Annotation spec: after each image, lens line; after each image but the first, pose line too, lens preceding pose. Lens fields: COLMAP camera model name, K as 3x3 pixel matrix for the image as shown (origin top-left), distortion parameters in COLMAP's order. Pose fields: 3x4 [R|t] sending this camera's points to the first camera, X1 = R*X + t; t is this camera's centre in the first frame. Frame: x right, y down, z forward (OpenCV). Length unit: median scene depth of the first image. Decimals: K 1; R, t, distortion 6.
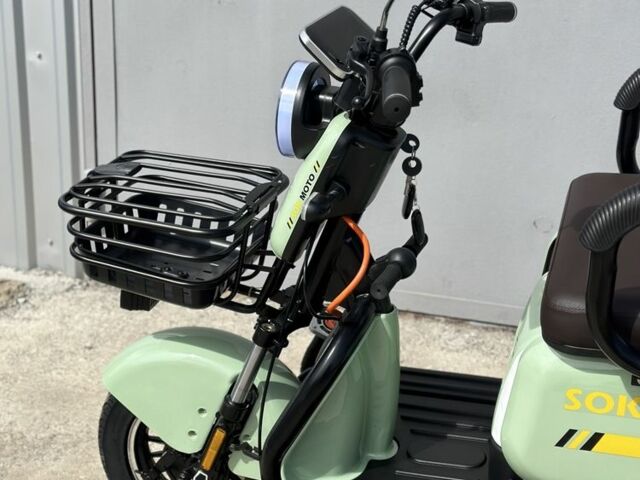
lens RADIAL K [[1188.1, 0, 317.2], [0, 1188.1, 244.6], [0, 0, 1]] dist [0.142112, 0.000000]
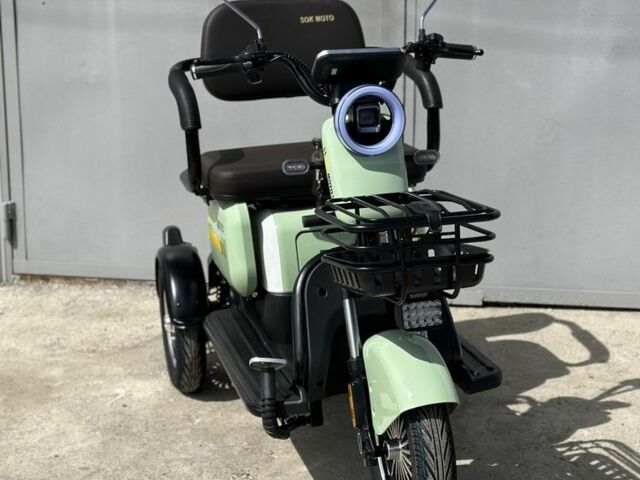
lens RADIAL K [[1188.1, 0, 319.4], [0, 1188.1, 242.9], [0, 0, 1]] dist [0.142112, 0.000000]
pose [[0.999148, -0.041121, -0.003628, 0.311205], [0.039798, 0.982878, -0.179911, 0.416433], [0.010964, 0.179613, 0.983676, -0.686722]]
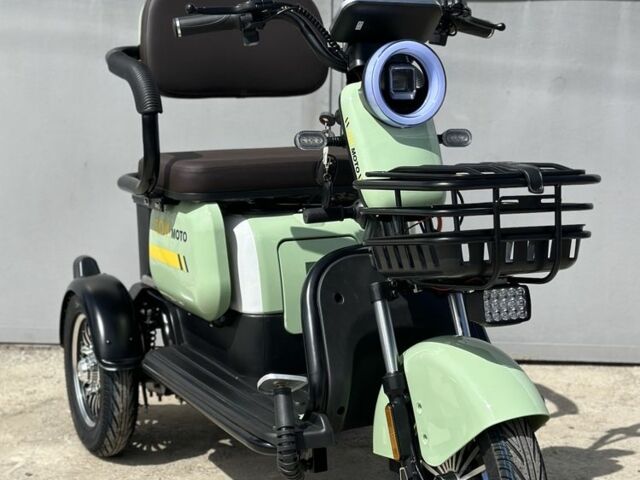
lens RADIAL K [[1188.1, 0, 316.7], [0, 1188.1, 241.6], [0, 0, 1]] dist [0.142112, 0.000000]
pose [[0.980835, -0.030849, 0.192383, 0.080440], [0.083829, 0.958142, -0.273747, 0.476230], [-0.175885, 0.284628, 0.942365, -0.391895]]
